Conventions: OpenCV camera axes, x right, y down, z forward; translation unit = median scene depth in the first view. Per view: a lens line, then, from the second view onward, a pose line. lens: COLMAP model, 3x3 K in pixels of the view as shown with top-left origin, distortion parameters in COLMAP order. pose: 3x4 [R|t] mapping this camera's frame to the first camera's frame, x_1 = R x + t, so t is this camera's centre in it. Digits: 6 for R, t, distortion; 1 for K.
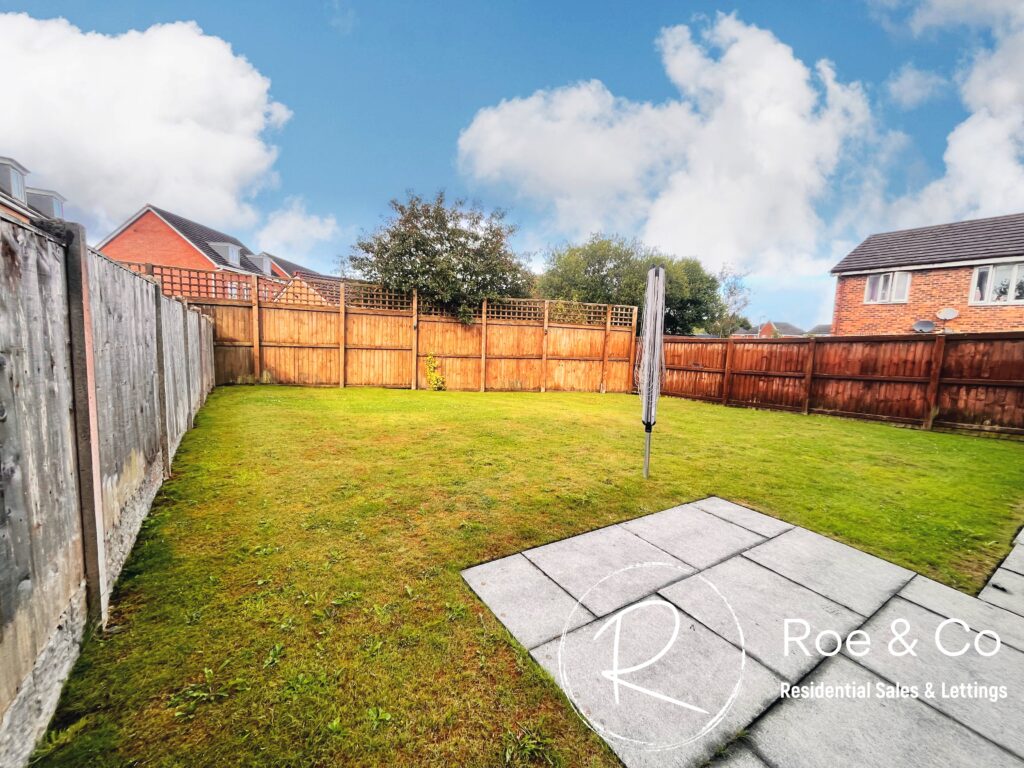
lens RADIAL K [[409.4, 0, 508.2], [0, 409.4, 376.6], [0, 0, 1]] dist [0.000038, 0.000013]
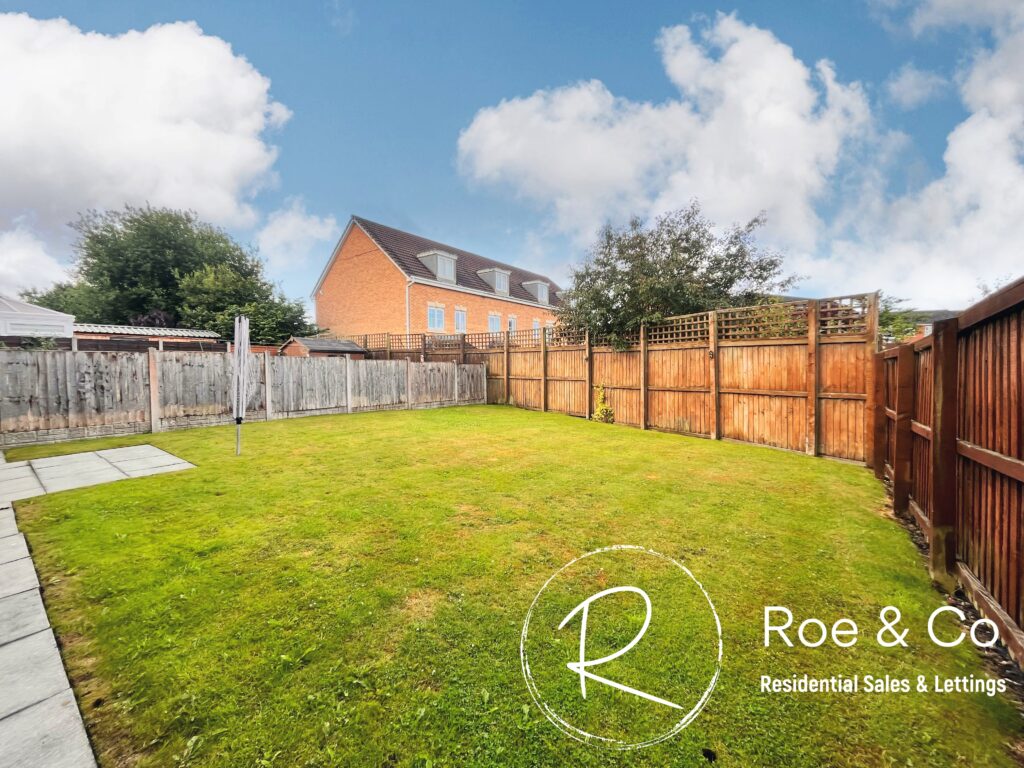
lens RADIAL K [[409.4, 0, 508.2], [0, 409.4, 376.6], [0, 0, 1]] dist [0.000038, 0.000013]
pose [[0.360372, -0.014087, -0.932702, 0.648965], [-0.058466, 0.997579, -0.037656, -0.023842], [0.930975, 0.068102, 0.358676, 0.418425]]
